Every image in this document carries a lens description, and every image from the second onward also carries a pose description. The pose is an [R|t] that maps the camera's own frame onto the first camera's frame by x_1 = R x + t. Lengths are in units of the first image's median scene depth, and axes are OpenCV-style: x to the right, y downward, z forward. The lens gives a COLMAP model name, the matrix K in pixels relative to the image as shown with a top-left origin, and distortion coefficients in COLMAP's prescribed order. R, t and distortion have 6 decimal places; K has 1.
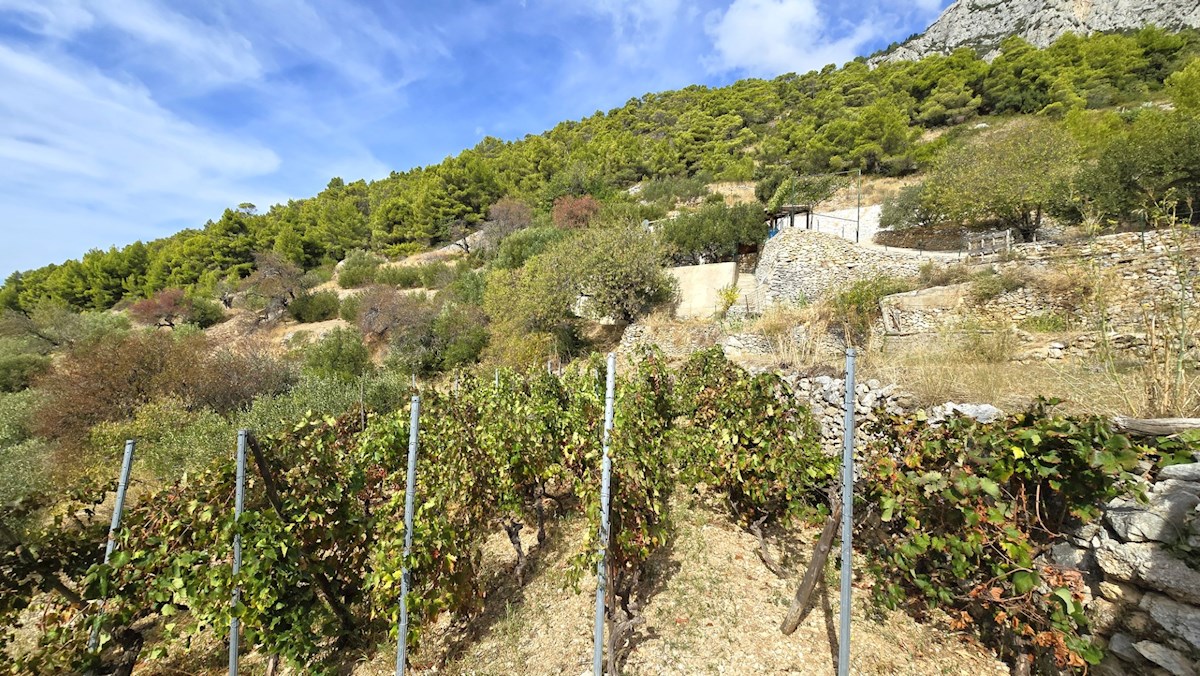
lens RADIAL K [[491.4, 0, 596.7], [0, 491.4, 335.0], [0, 0, 1]] dist [-0.002206, 0.000315]
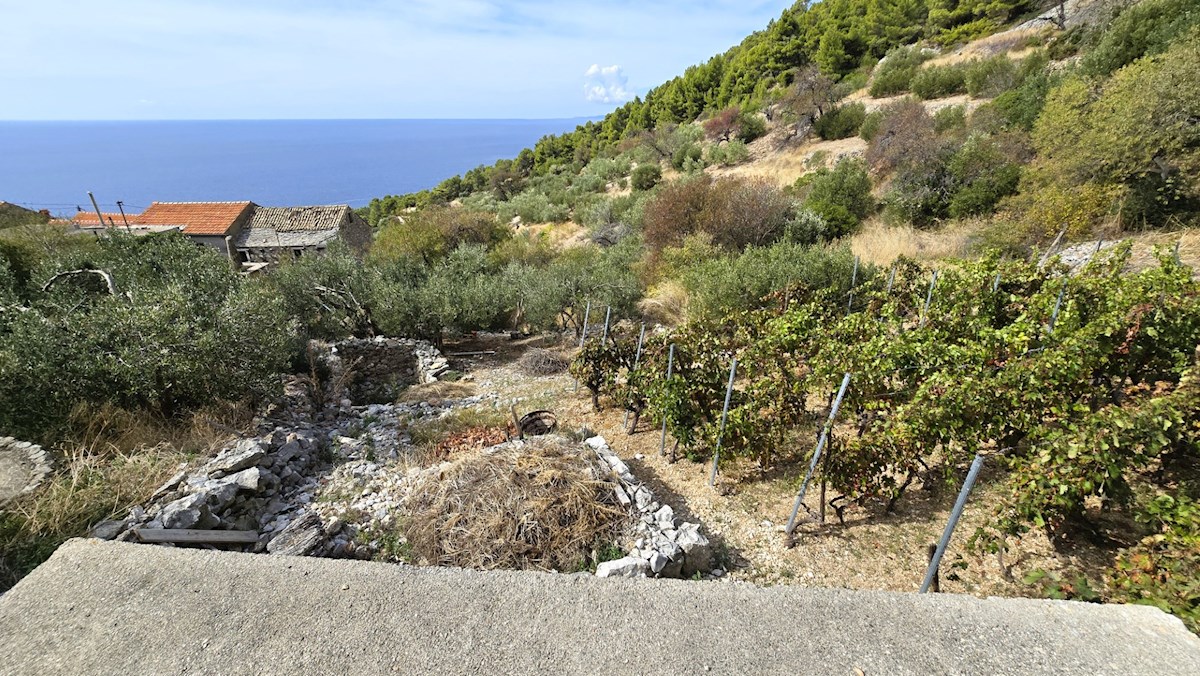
lens RADIAL K [[491.4, 0, 592.0], [0, 491.4, 337.1], [0, 0, 1]] dist [-0.002206, 0.000315]
pose [[0.557138, 0.316460, -0.767757, 0.036460], [0.012025, 0.921369, 0.388503, -0.034067], [0.830333, -0.225682, 0.509524, -0.019863]]
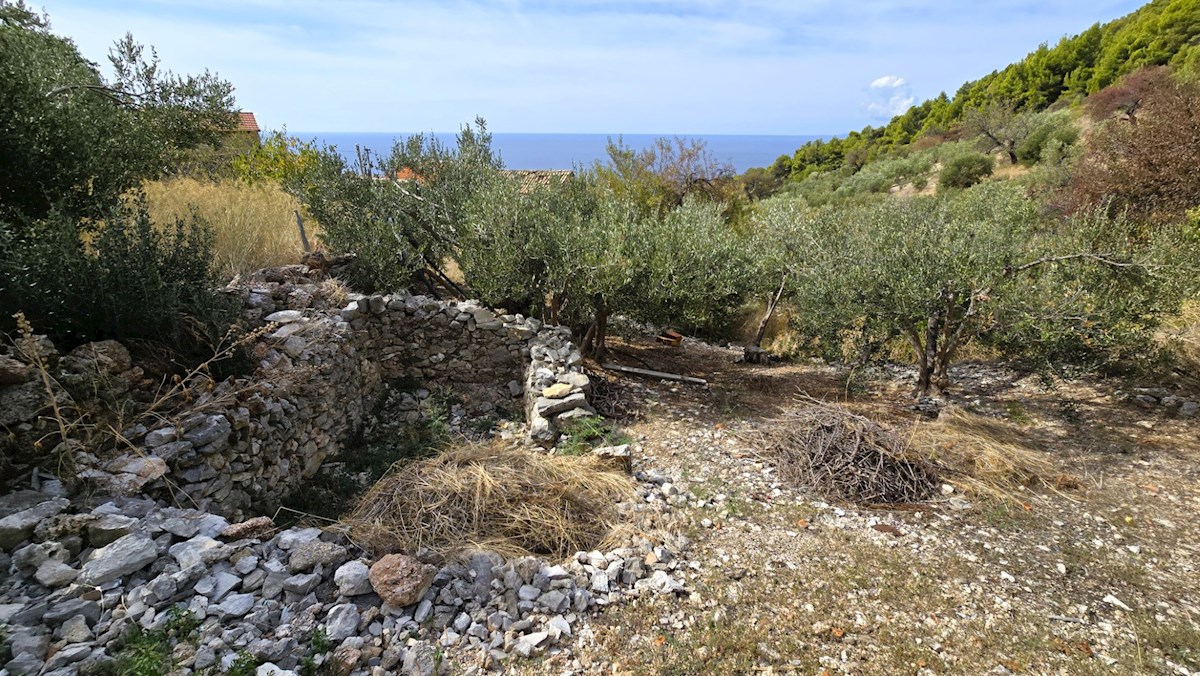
lens RADIAL K [[496.2, 0, 601.9], [0, 496.2, 335.5], [0, 0, 1]] dist [0.000902, 0.000345]
pose [[0.138417, 0.353956, -0.924963, -0.091553], [-0.013853, 0.934554, 0.355553, 0.023283], [0.990277, -0.036401, 0.134262, 0.029460]]
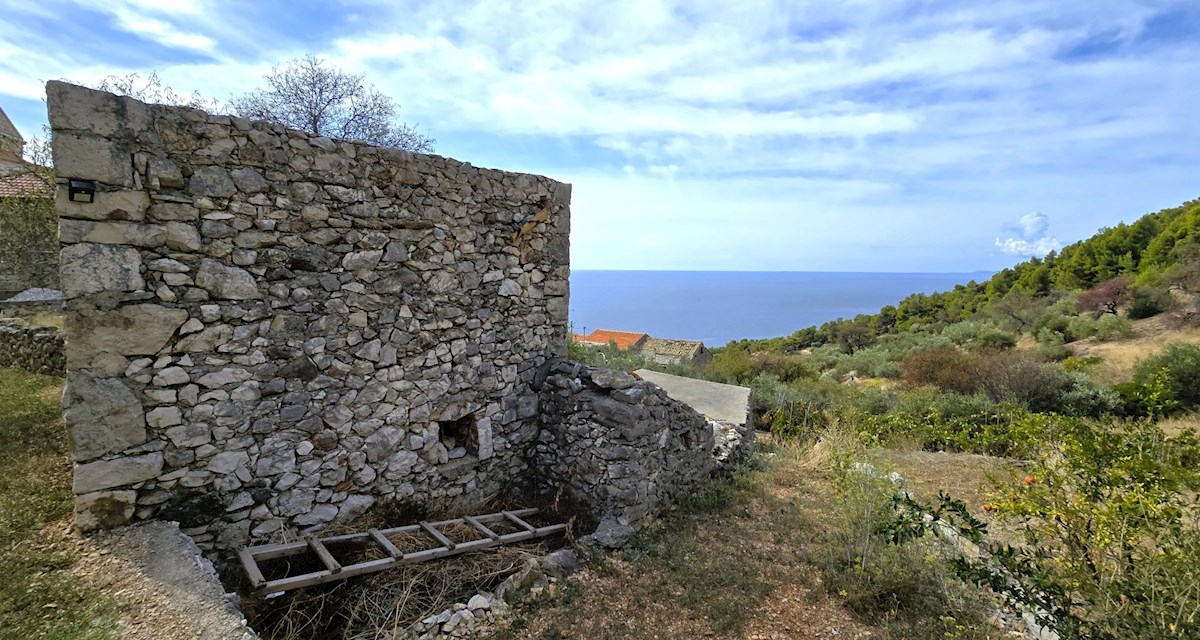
lens RADIAL K [[513.4, 0, 589.2], [0, 513.4, 300.4], [0, 0, 1]] dist [-0.000984, -0.000061]
pose [[-0.097751, 0.037276, -0.994513, 0.276481], [-0.007425, 0.999243, 0.038184, -0.061046], [0.995183, 0.011117, -0.097401, -0.029048]]
